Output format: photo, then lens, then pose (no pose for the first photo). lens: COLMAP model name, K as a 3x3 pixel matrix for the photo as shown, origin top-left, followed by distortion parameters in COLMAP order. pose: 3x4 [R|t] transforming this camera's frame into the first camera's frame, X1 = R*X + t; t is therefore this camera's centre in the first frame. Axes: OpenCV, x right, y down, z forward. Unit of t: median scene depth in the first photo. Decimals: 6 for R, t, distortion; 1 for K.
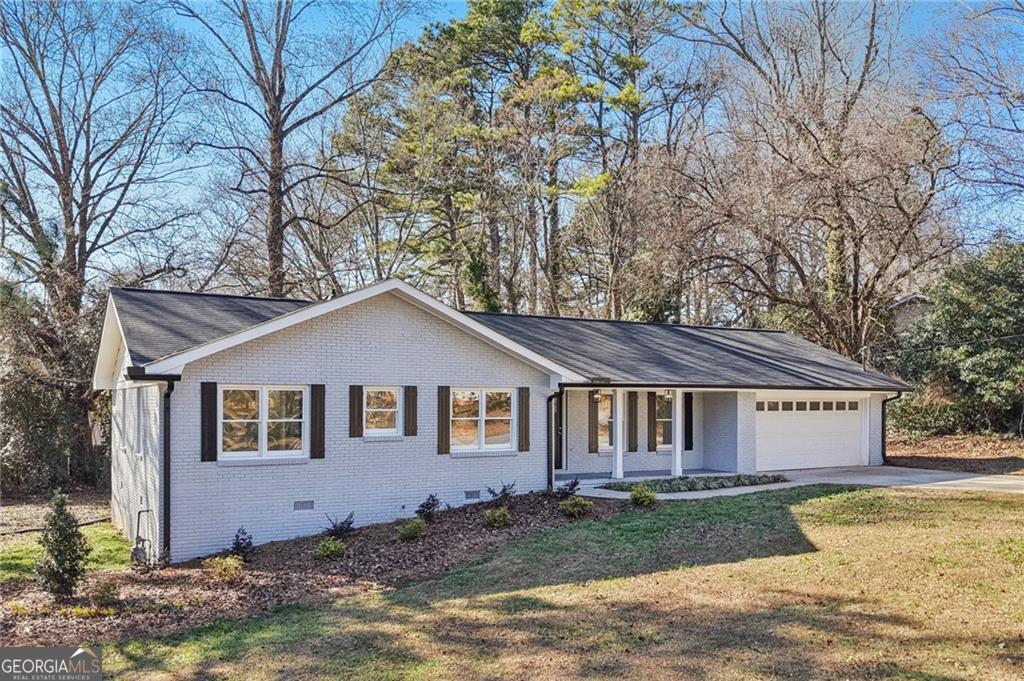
lens RADIAL K [[858.5, 0, 522.3], [0, 858.5, 342.3], [0, 0, 1]] dist [0.025586, -0.030900]
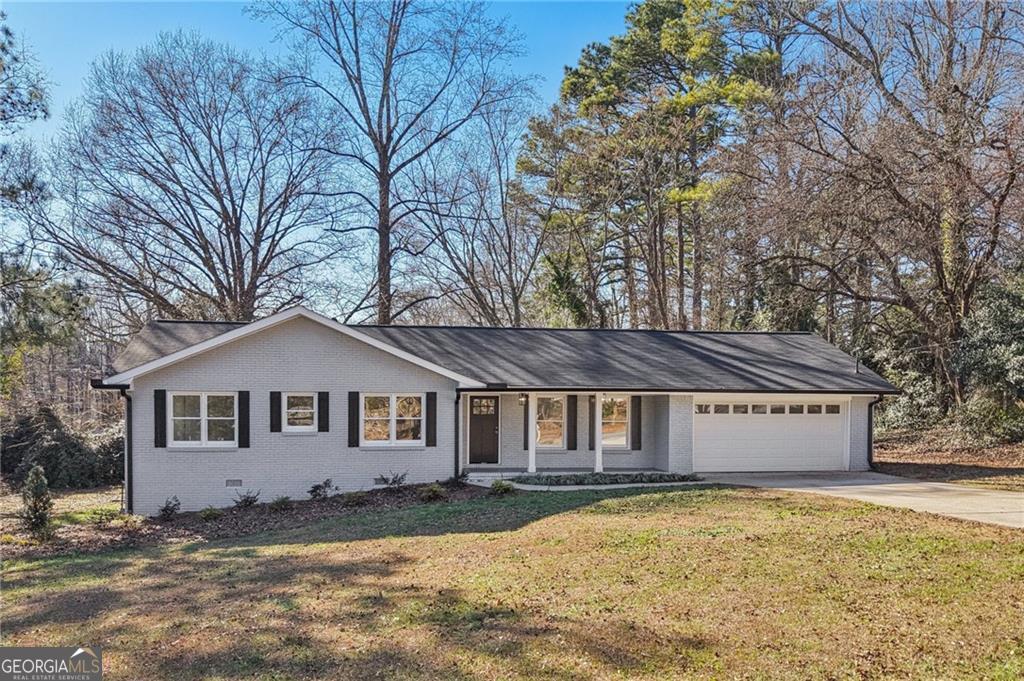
lens RADIAL K [[858.5, 0, 518.2], [0, 858.5, 384.3], [0, 0, 1]] dist [0.025586, -0.030900]
pose [[0.927148, -0.009959, -0.374564, 0.587322], [0.025239, 0.999036, 0.035910, 0.002497], [0.373845, -0.042748, 0.926506, -0.045627]]
